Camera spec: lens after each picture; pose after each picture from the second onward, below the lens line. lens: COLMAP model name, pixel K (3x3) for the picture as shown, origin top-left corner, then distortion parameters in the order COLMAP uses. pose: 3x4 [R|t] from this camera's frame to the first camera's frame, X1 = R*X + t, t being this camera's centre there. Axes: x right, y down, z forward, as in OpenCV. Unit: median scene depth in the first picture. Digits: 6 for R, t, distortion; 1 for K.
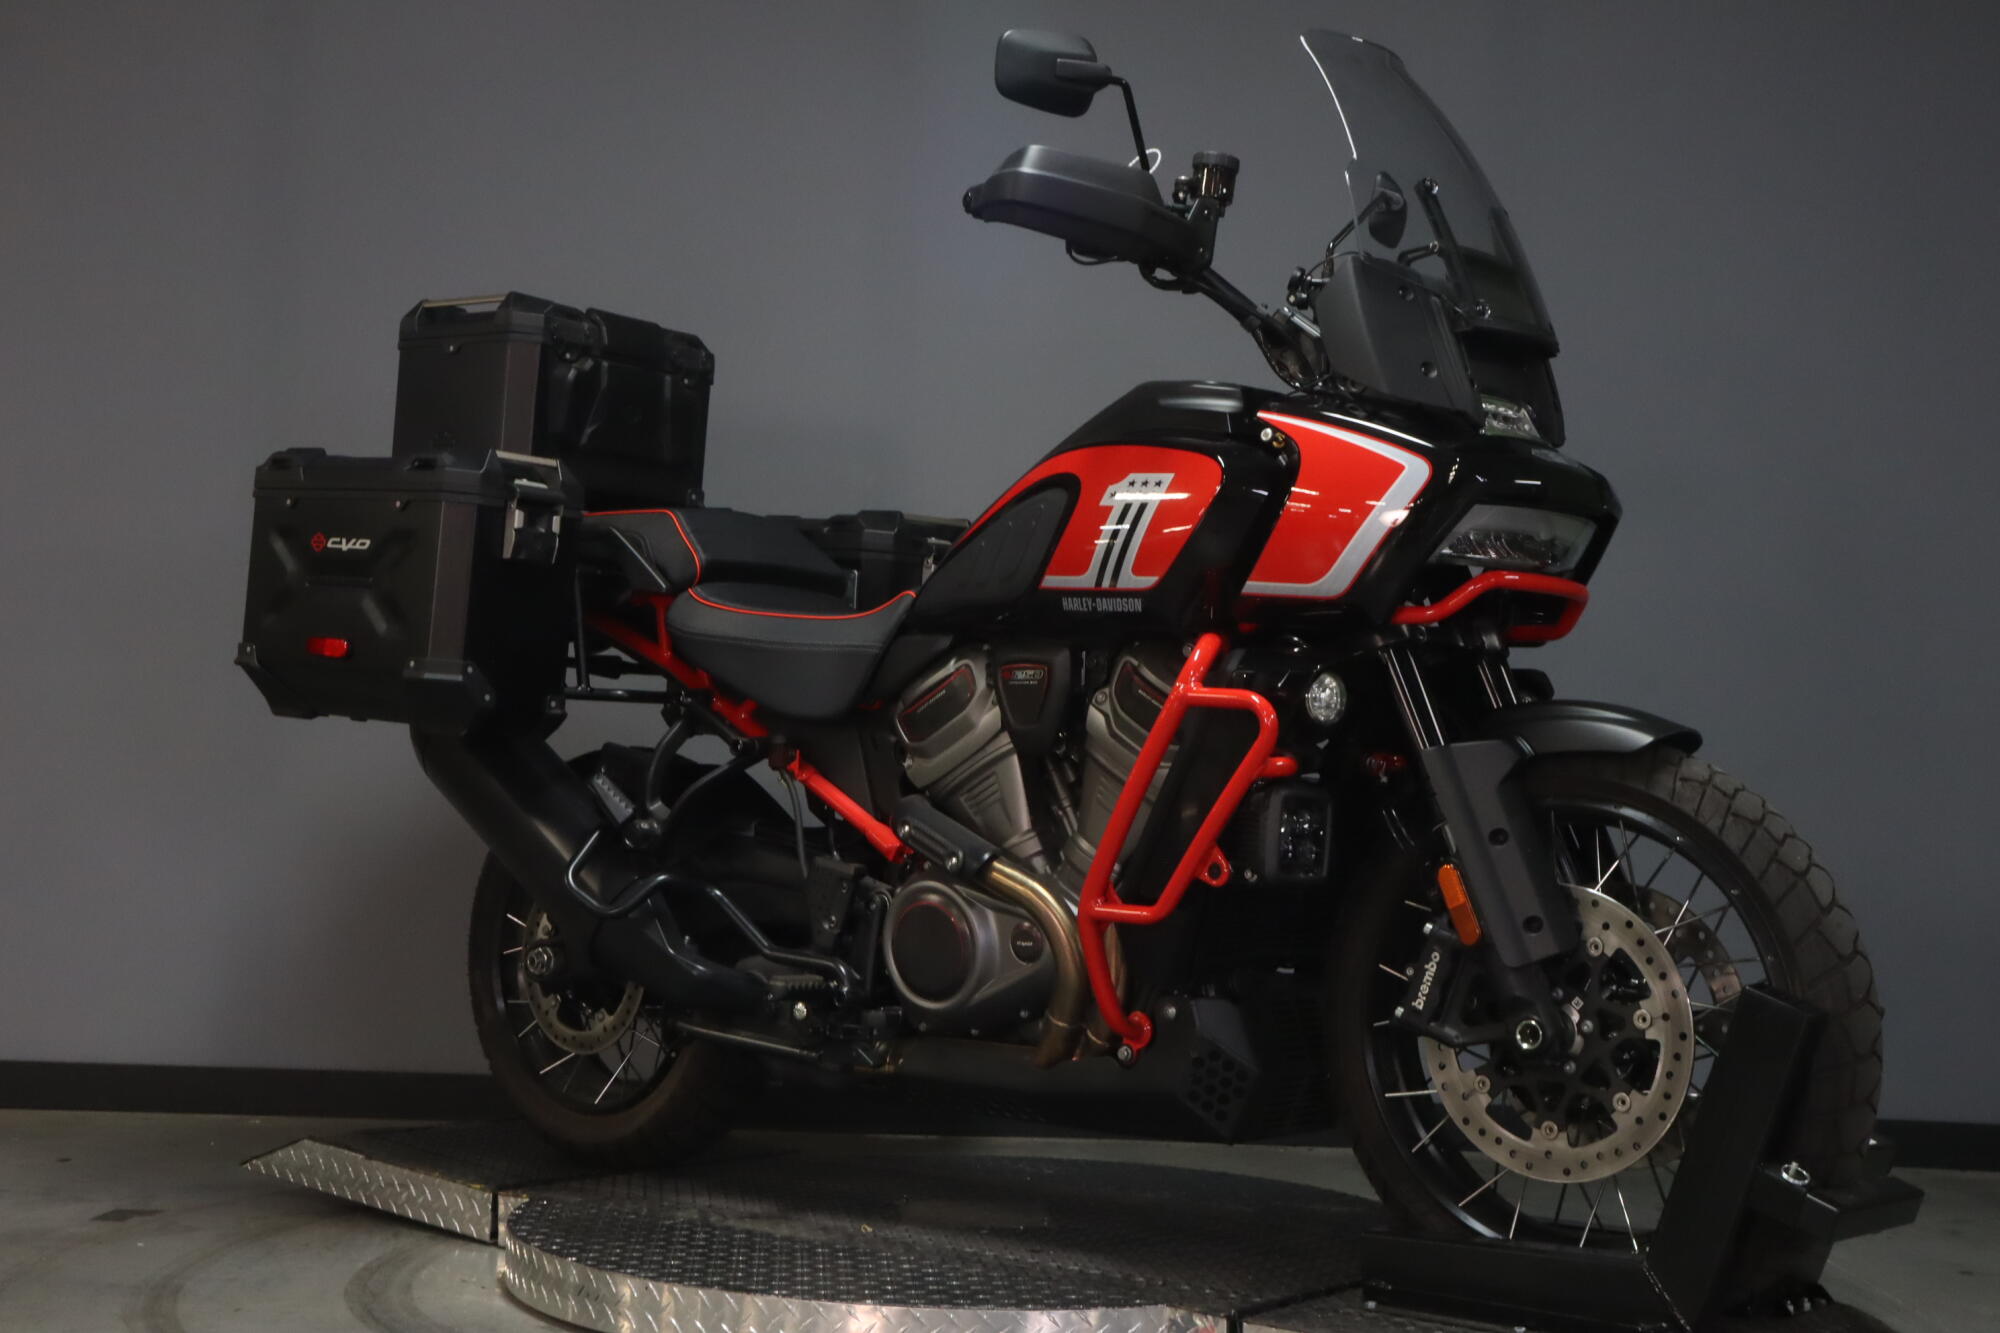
lens RADIAL K [[2589.5, 0, 1000.3], [0, 2589.5, 714.5], [0, 0, 1]] dist [0.158732, 0.003738]
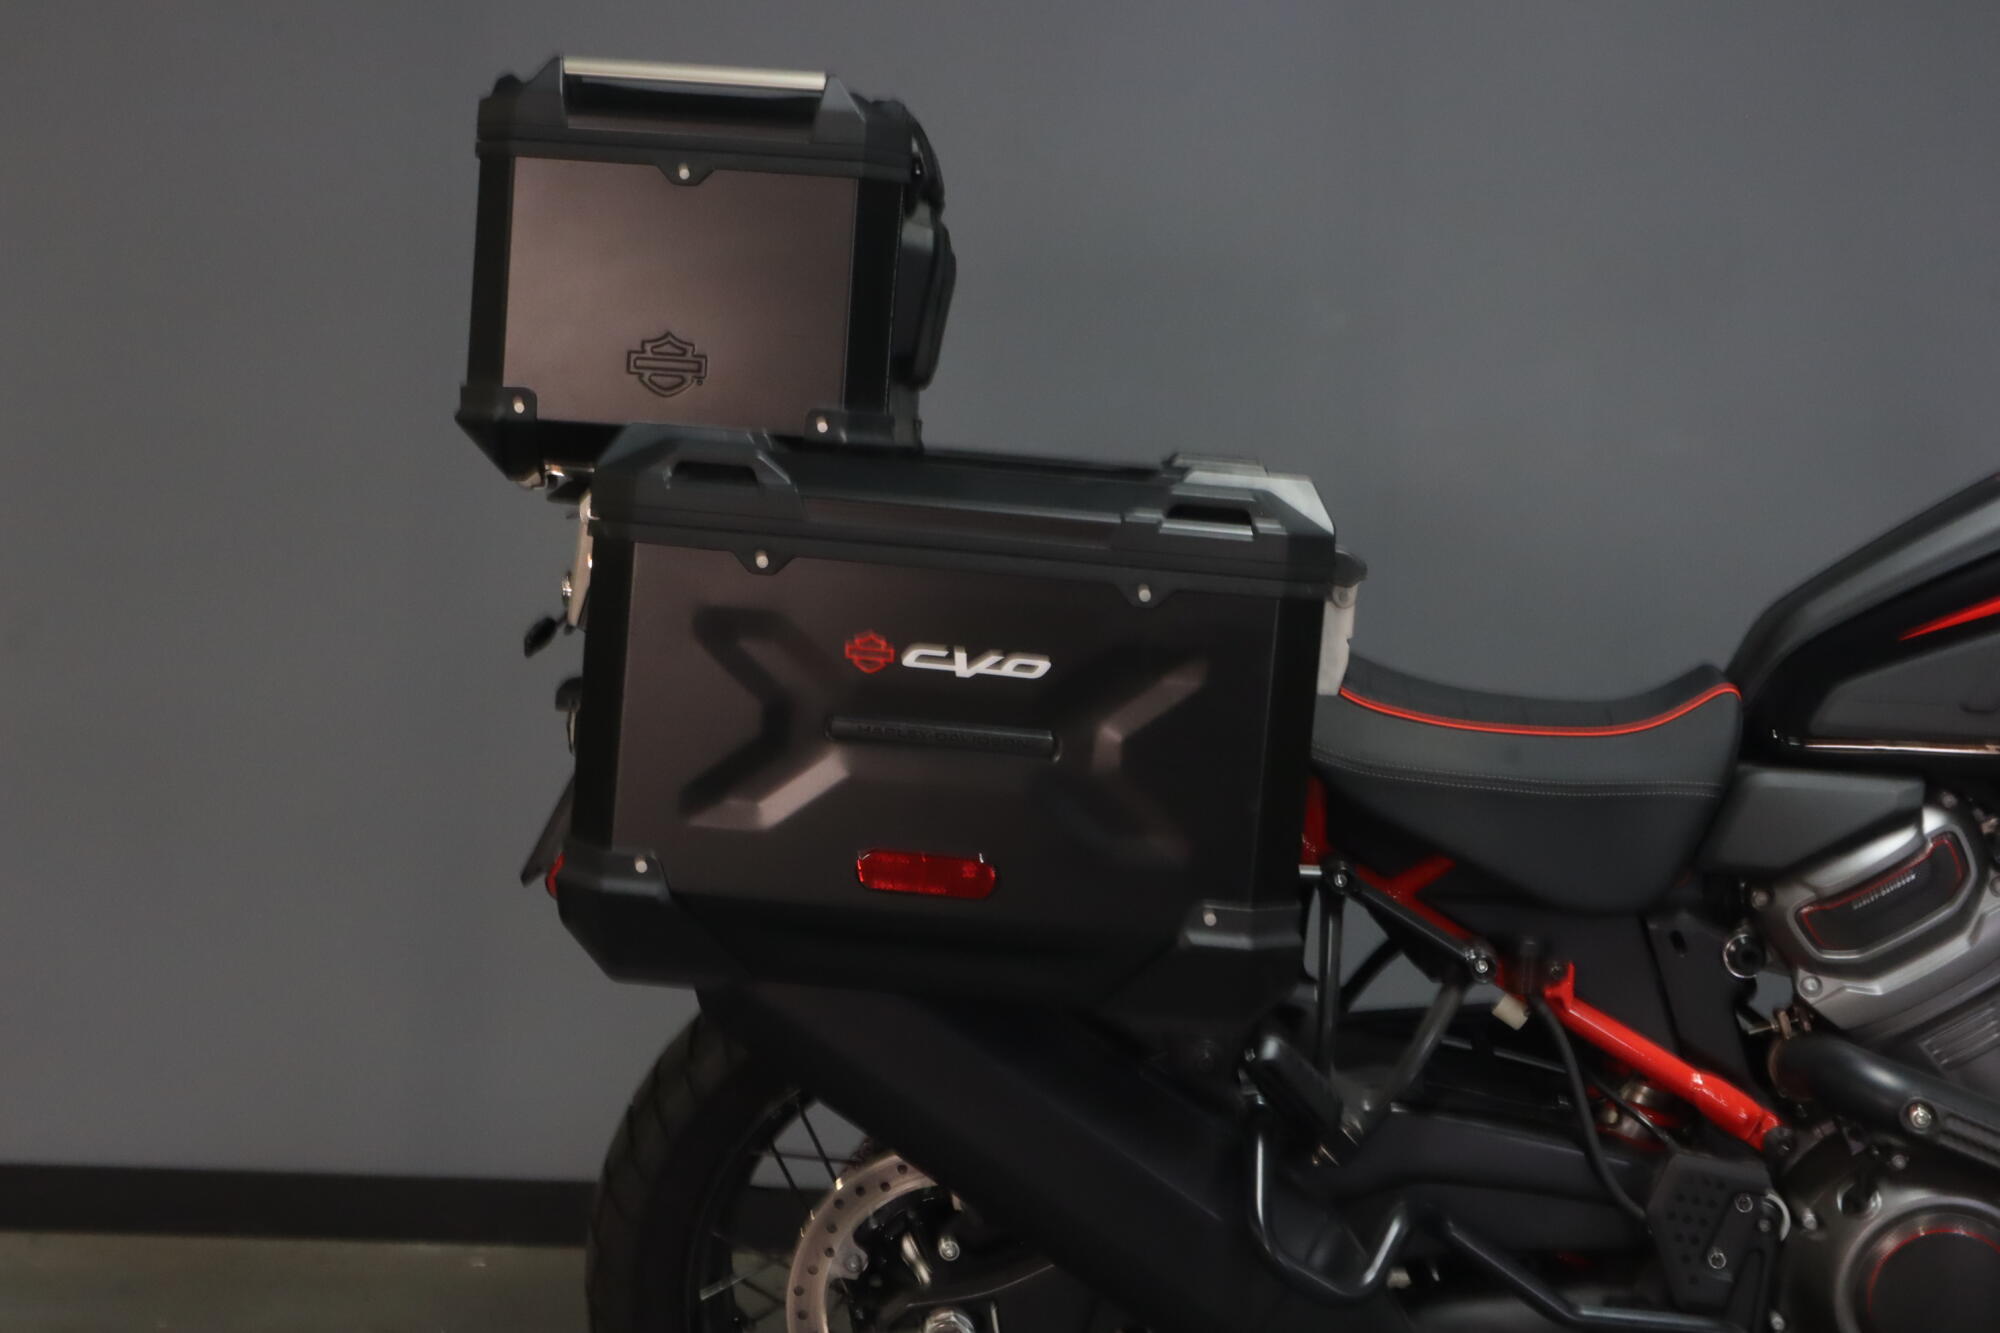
lens RADIAL K [[3055.9, 0, 1000.0], [0, 3055.9, 666.5], [0, 0, 1]] dist [0.010012, -0.015390]
pose [[0.787618, -0.061663, 0.613070, -0.689588], [-0.019253, 0.992031, 0.124513, -0.157167], [-0.615862, -0.109872, 0.780155, 0.630103]]
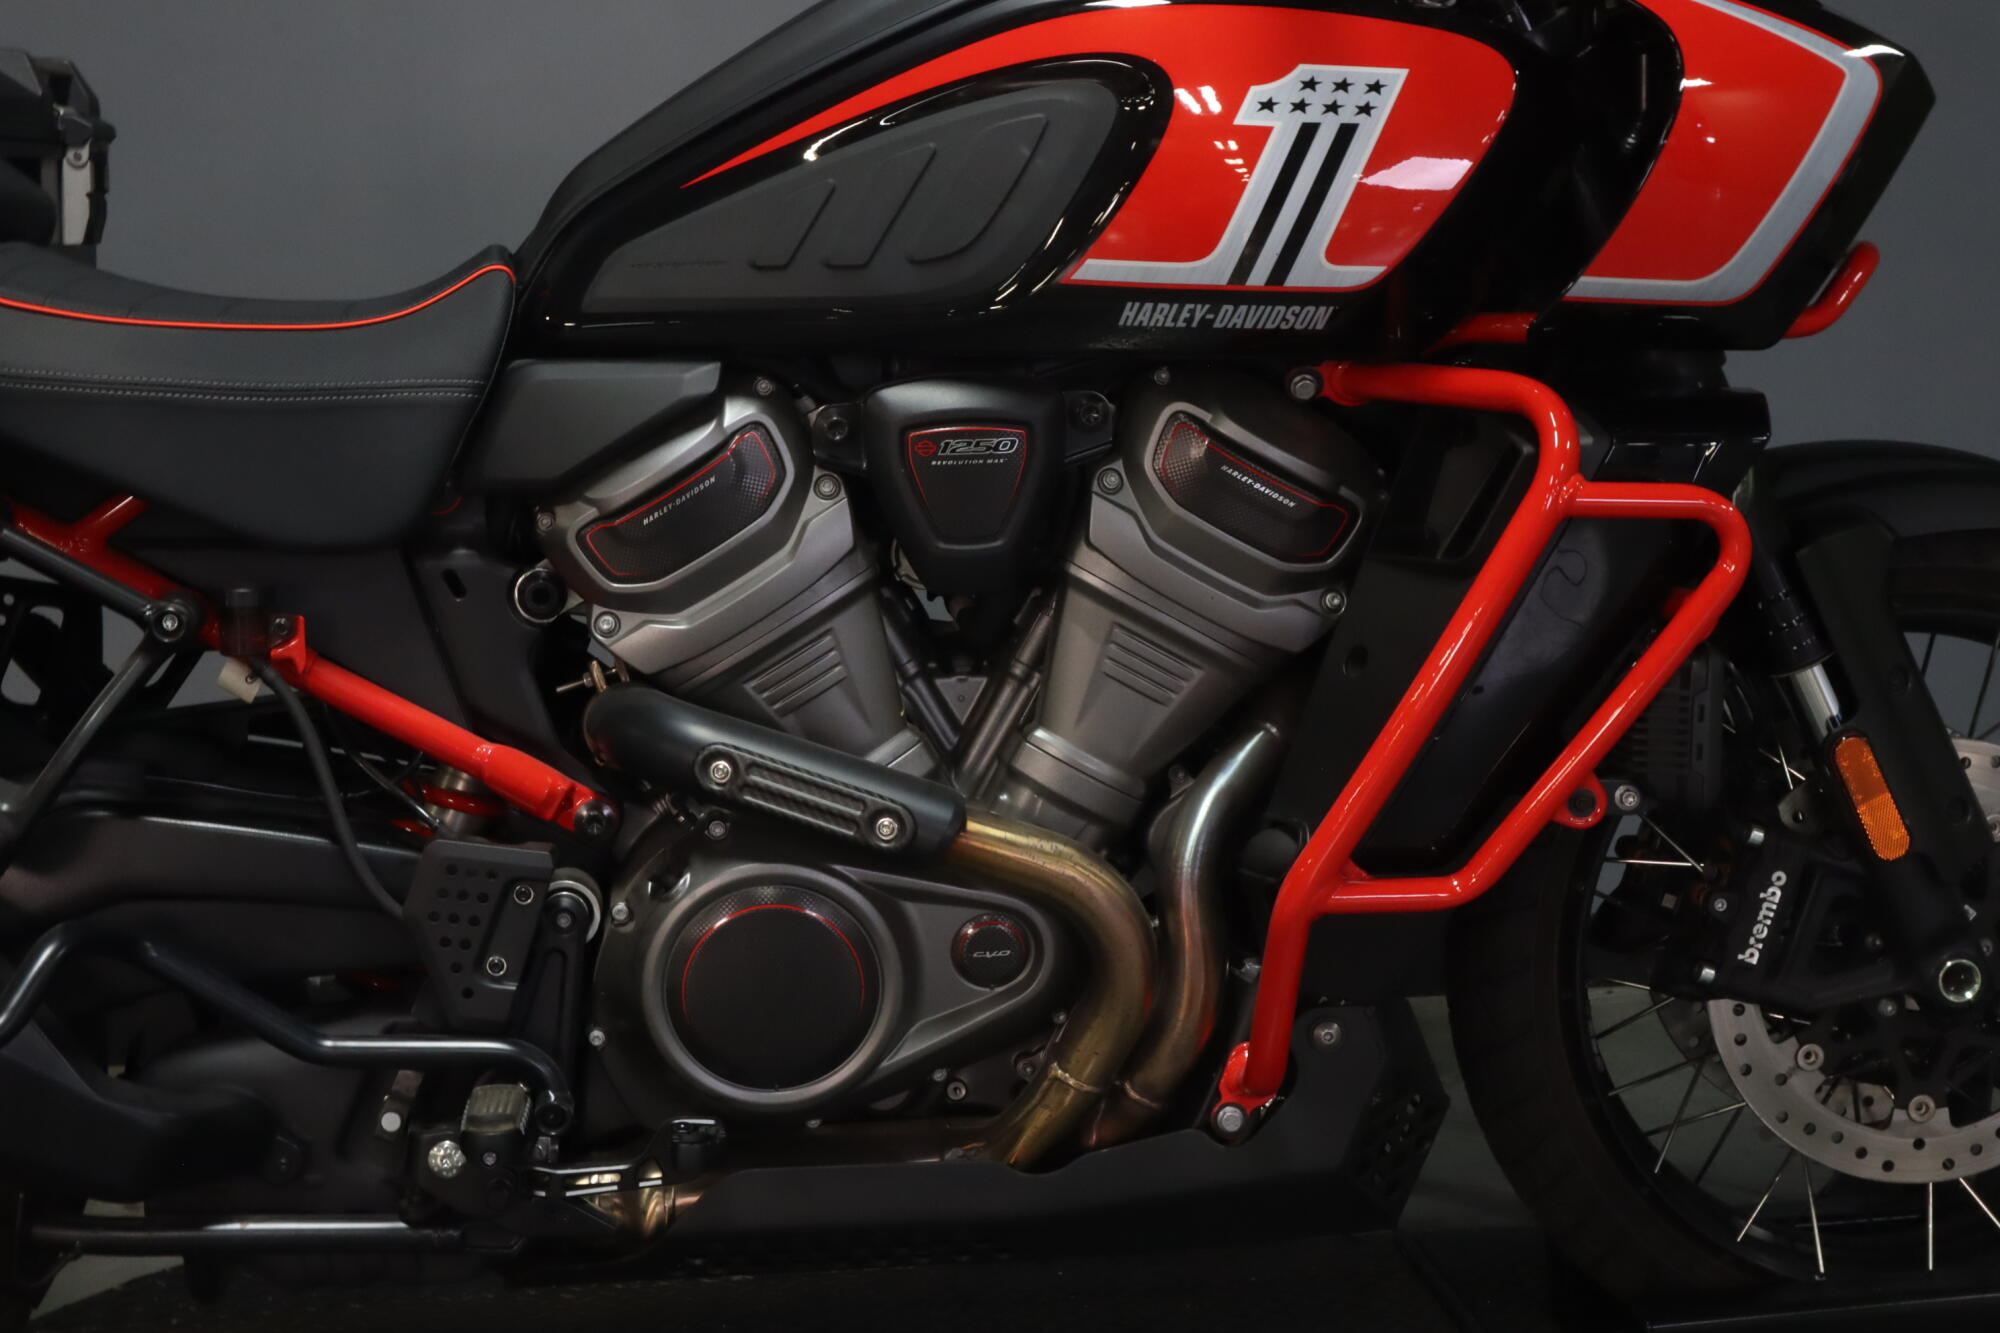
lens RADIAL K [[3055.9, 0, 1000.0], [0, 3055.9, 666.5], [0, 0, 1]] dist [0.010012, -0.015390]
pose [[0.691775, -0.142407, 0.707932, -0.441303], [0.019987, 0.983762, 0.178361, -0.084340], [-0.721836, -0.109236, 0.683389, 0.609576]]
